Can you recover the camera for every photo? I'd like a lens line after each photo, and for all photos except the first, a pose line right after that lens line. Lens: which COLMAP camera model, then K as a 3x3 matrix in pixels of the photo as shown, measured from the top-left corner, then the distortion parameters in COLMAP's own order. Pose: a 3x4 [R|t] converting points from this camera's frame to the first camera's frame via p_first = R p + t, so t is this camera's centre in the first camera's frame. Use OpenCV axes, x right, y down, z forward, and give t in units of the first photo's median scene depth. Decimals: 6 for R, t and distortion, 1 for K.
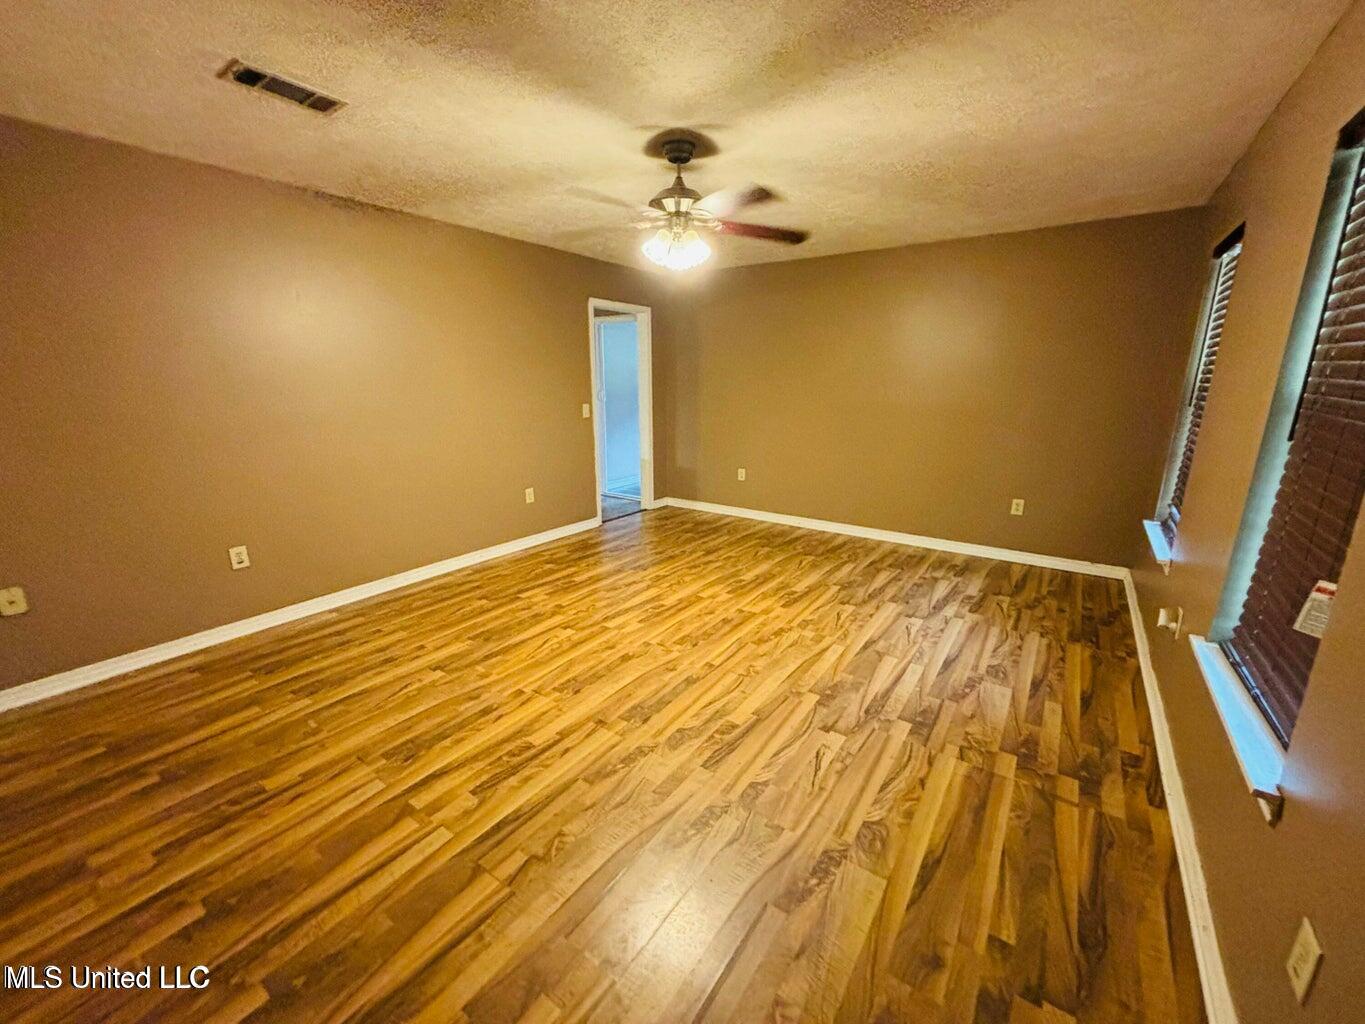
lens RADIAL K [[549.2, 0, 679.1], [0, 549.2, 509.9], [0, 0, 1]] dist [0.010491, -0.000312]
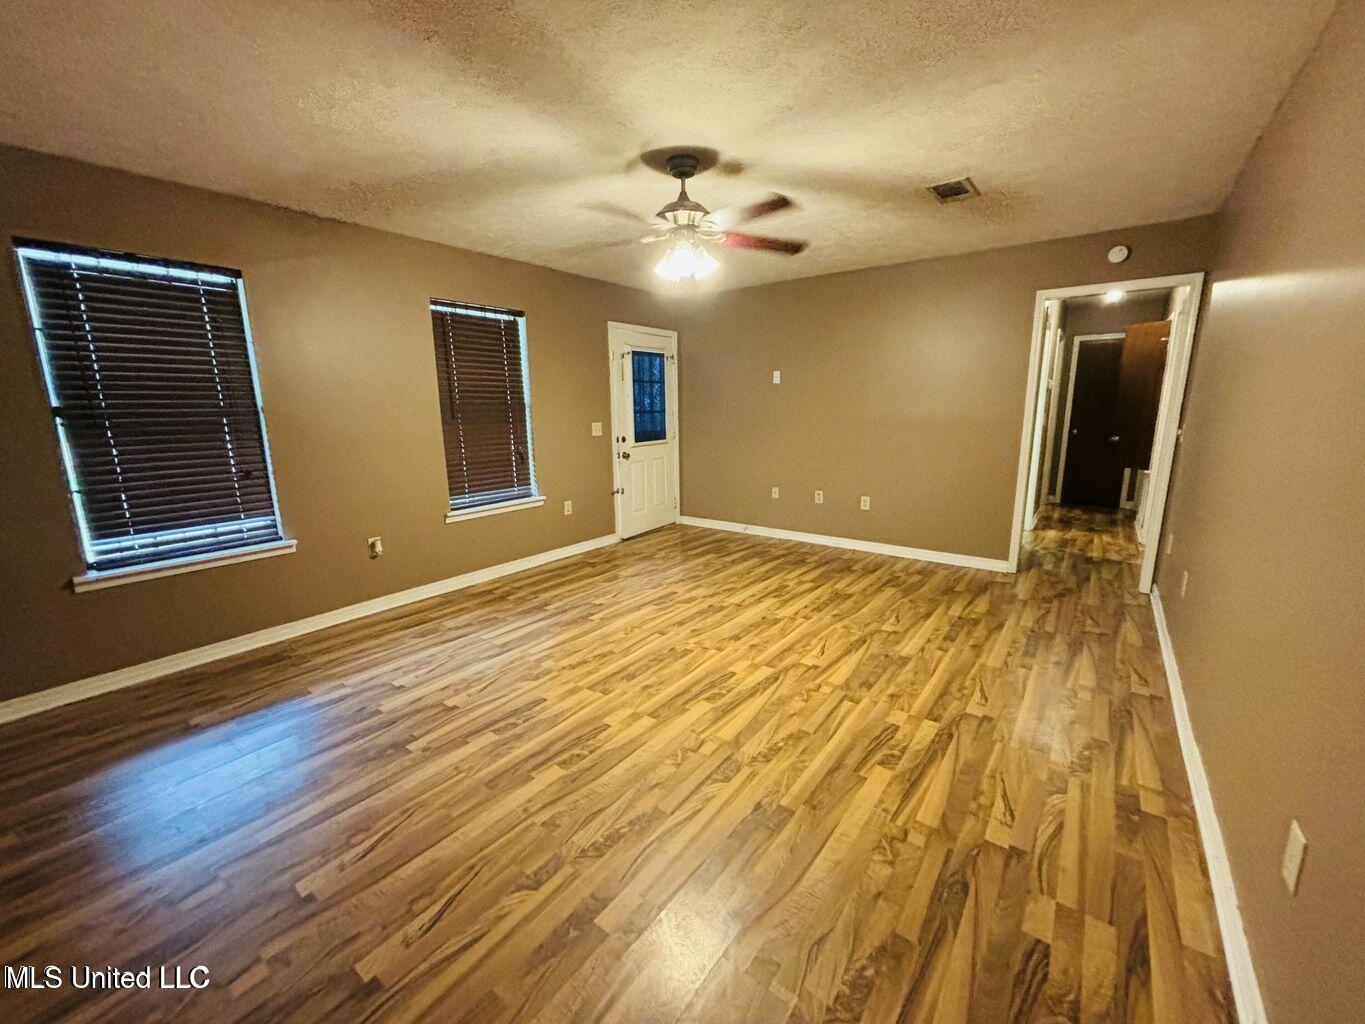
lens RADIAL K [[549.2, 0, 679.1], [0, 549.2, 509.9], [0, 0, 1]] dist [0.010491, -0.000312]
pose [[-0.999362, 0.005054, 0.035365, -0.020242], [0.019677, 0.904114, 0.426837, -0.402469], [-0.029816, 0.427260, -0.903637, 1.722989]]
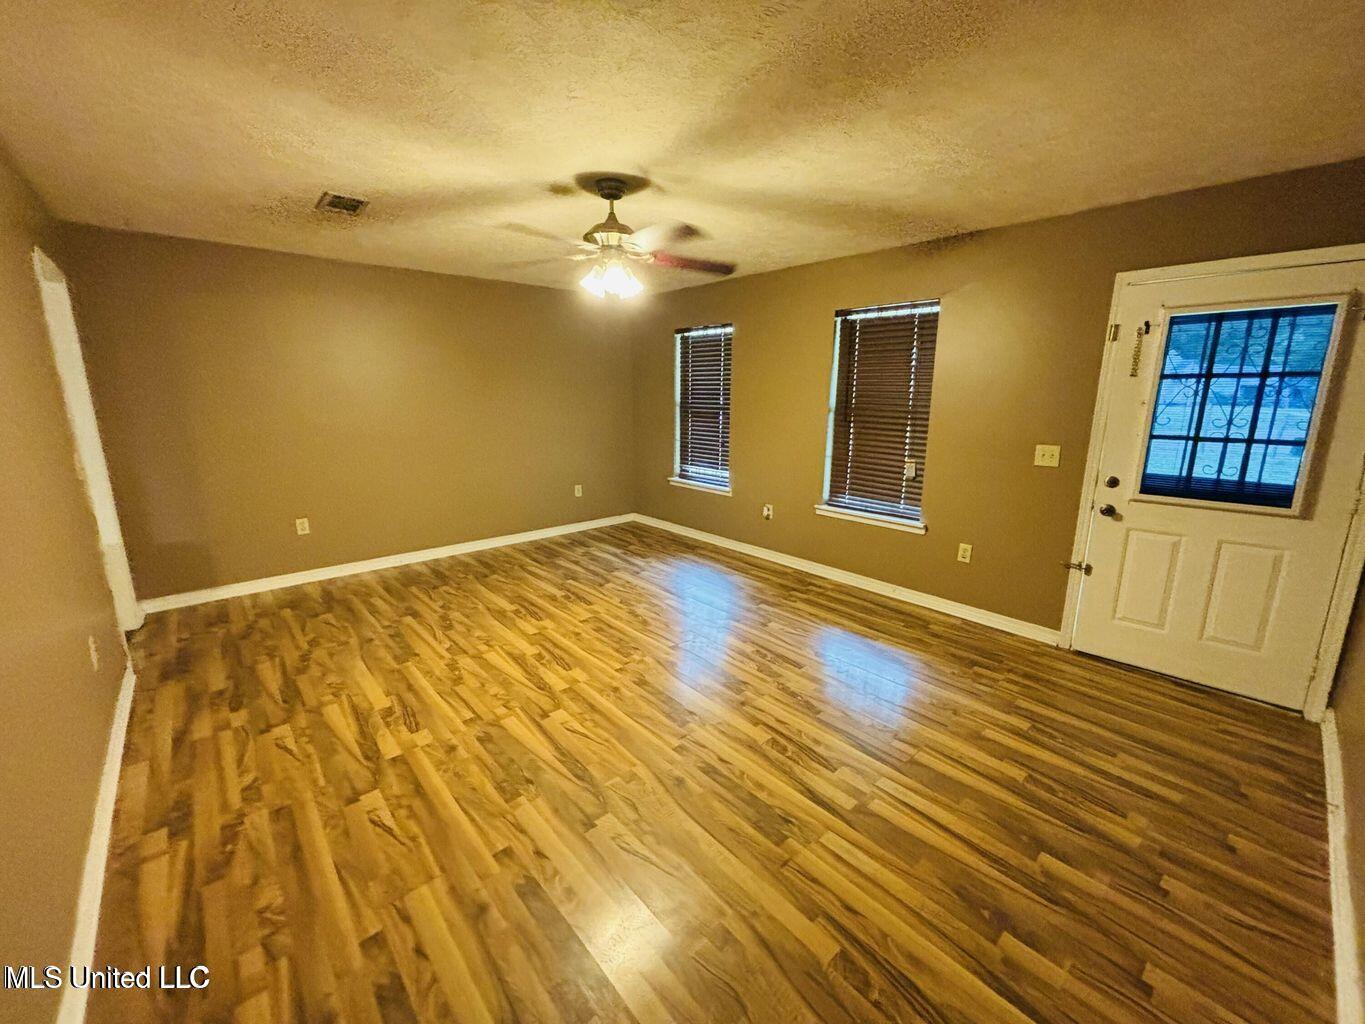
lens RADIAL K [[549.2, 0, 679.1], [0, 549.2, 509.9], [0, 0, 1]] dist [0.010491, -0.000312]
pose [[0.224912, -0.205929, 0.952370, -0.869094], [0.231347, 0.960748, 0.153106, -0.149361], [-0.946516, 0.185892, 0.263725, 0.560610]]
